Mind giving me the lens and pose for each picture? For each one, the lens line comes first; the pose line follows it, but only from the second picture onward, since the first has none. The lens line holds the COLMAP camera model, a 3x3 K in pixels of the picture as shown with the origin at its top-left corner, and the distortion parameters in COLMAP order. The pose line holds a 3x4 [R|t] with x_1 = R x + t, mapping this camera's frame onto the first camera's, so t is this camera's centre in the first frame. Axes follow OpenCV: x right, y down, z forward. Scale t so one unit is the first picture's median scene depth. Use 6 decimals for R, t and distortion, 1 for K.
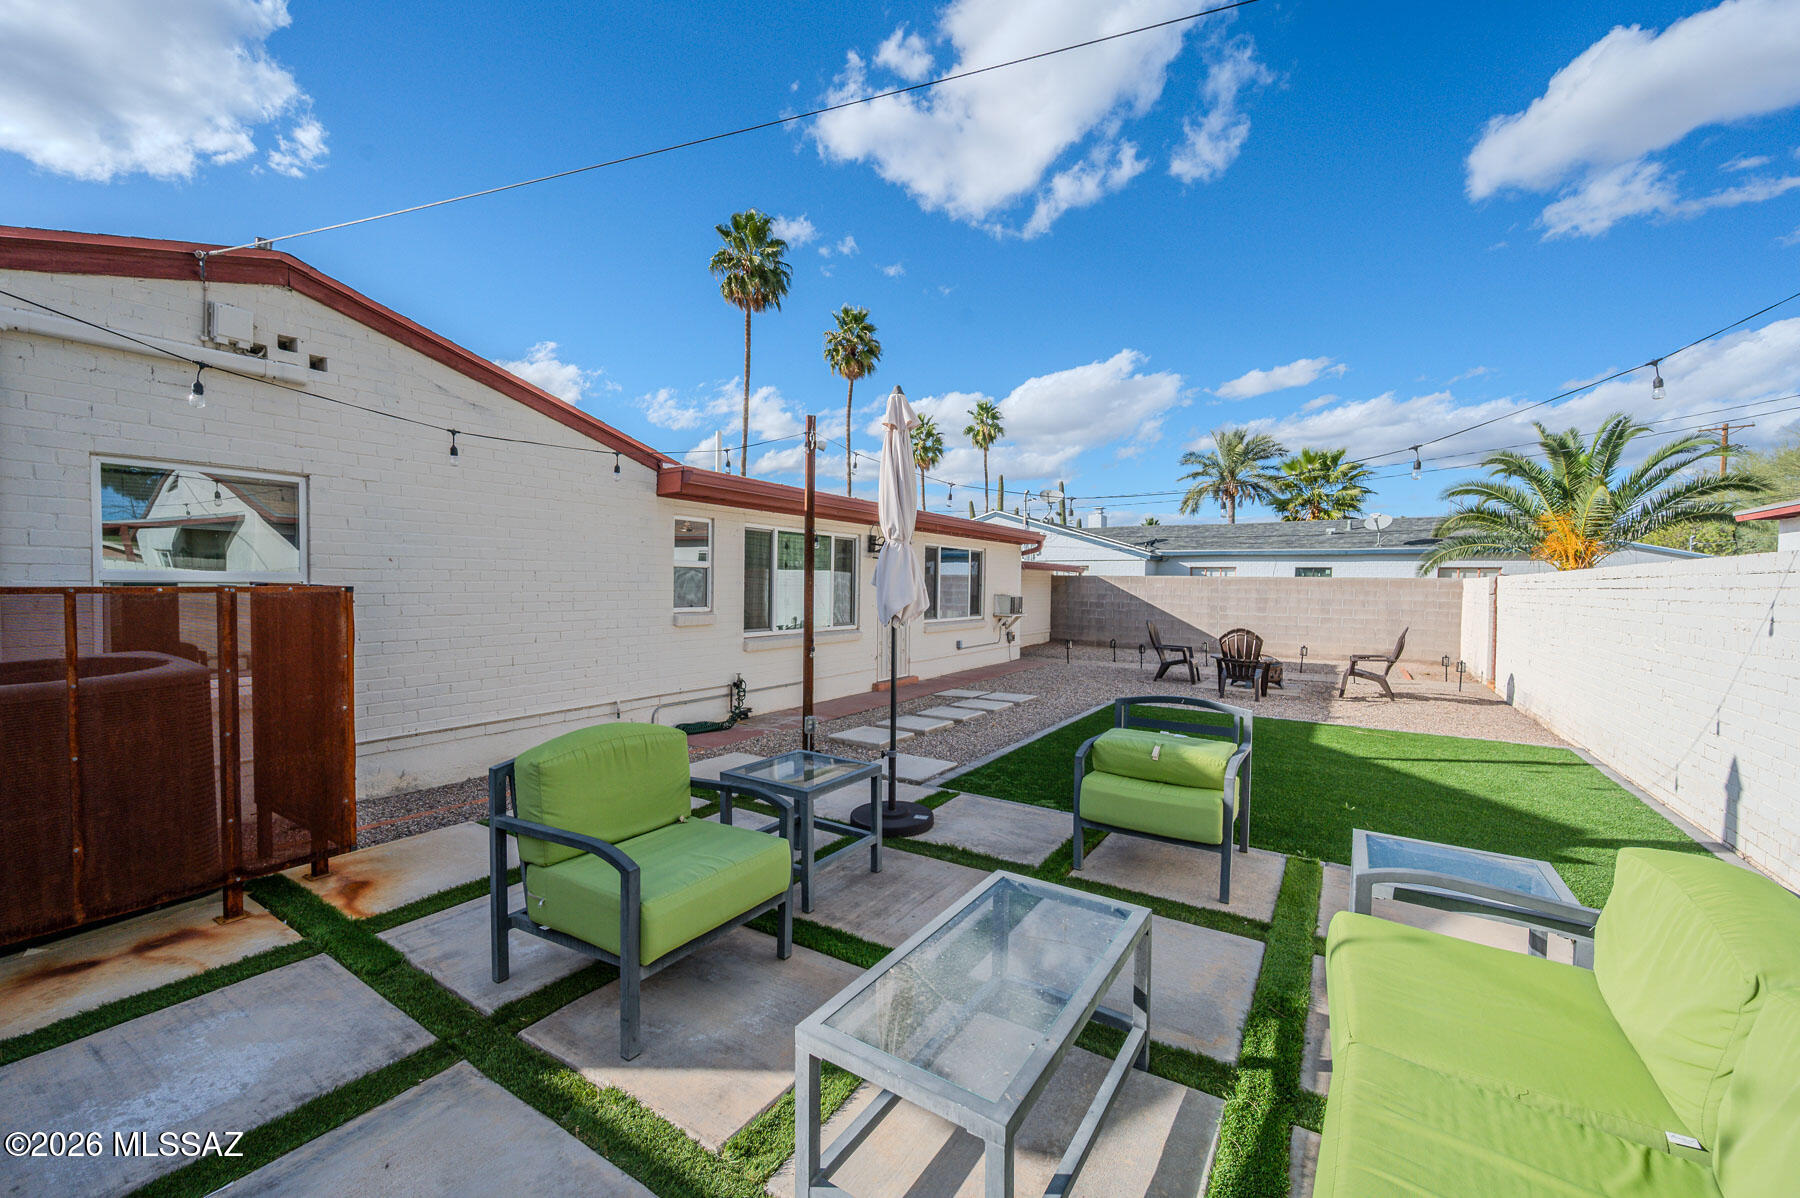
lens RADIAL K [[723.2, 0, 903.2], [0, 723.2, 596.1], [0, 0, 1]] dist [0.001116, 0.000714]
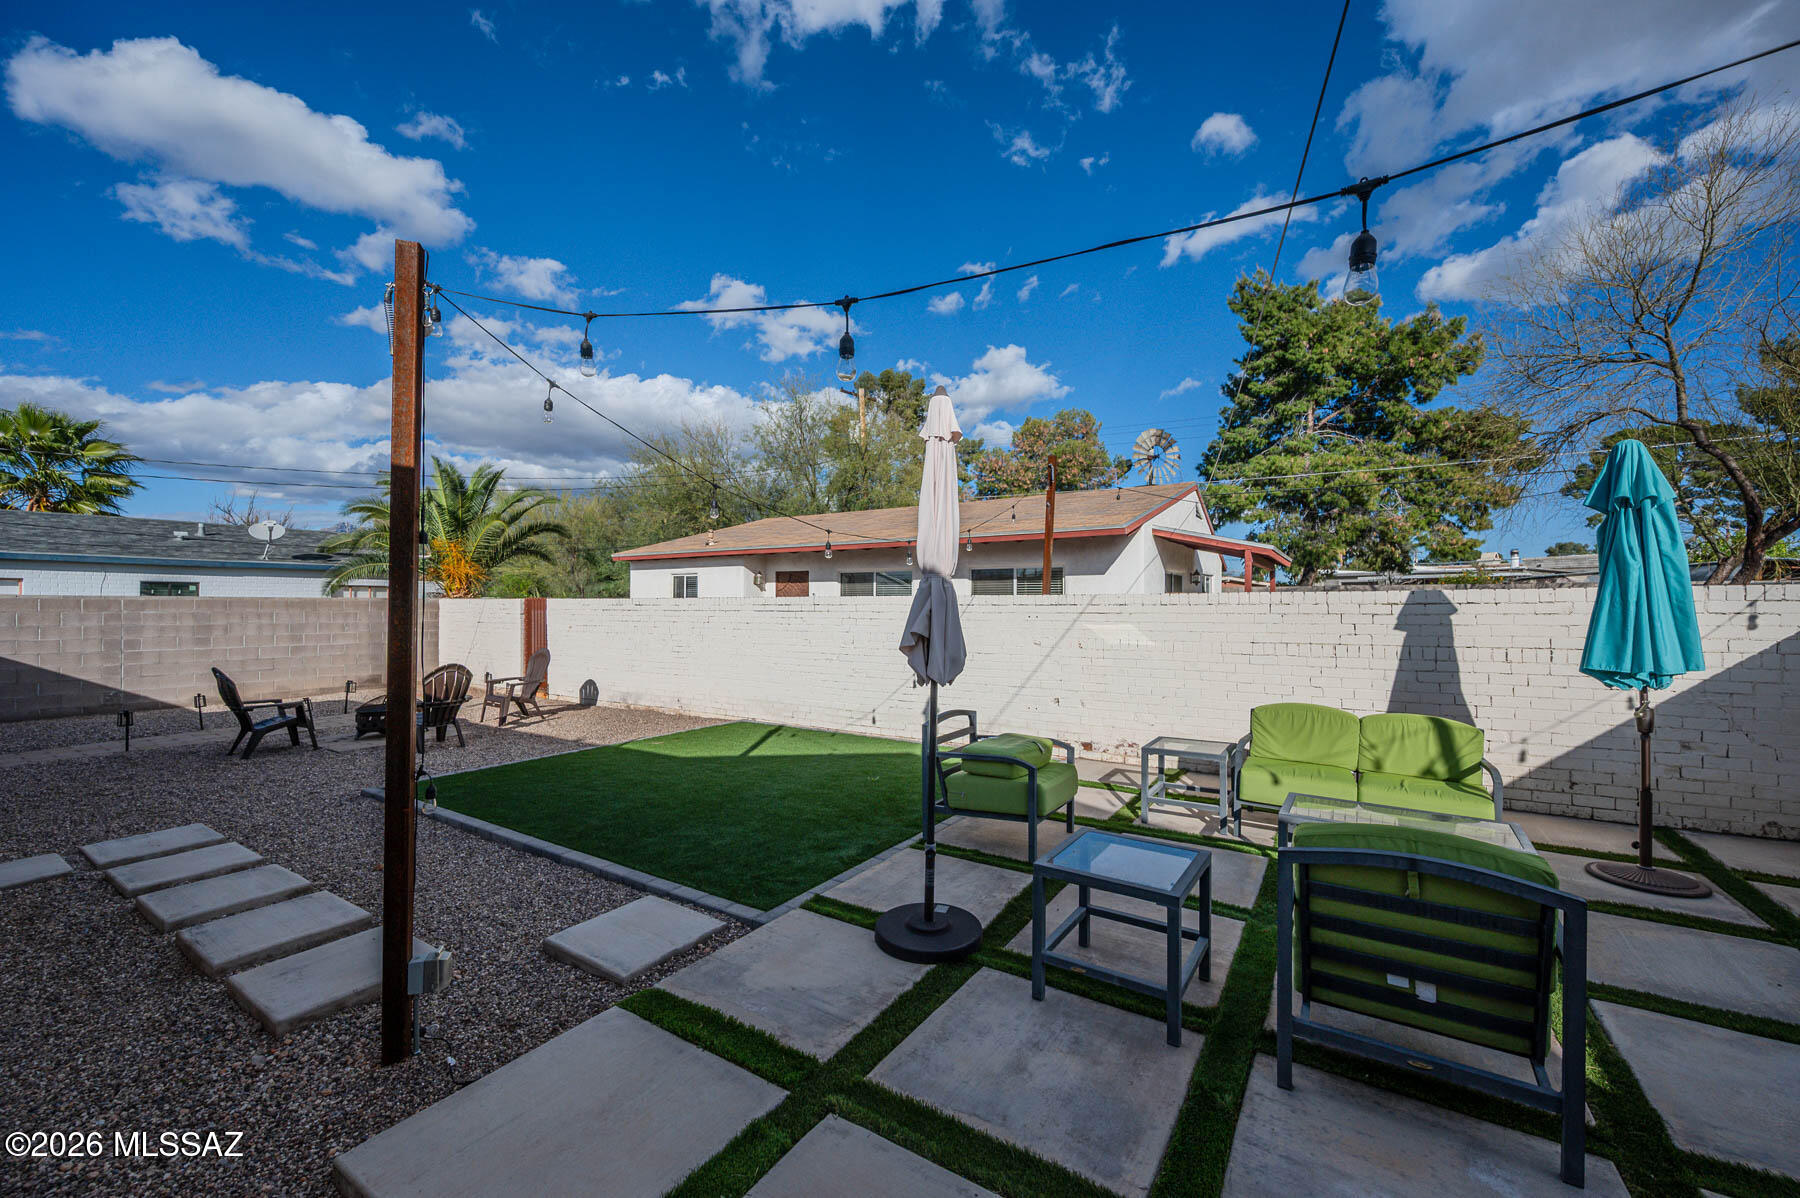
lens RADIAL K [[723.2, 0, 903.0], [0, 723.2, 600.2], [0, 0, 1]] dist [0.001116, 0.000714]
pose [[0.010894, -0.008745, 0.999902, -0.218722], [0.020413, 0.999755, 0.008522, -0.014730], [-0.999732, 0.020318, 0.011070, 0.283193]]
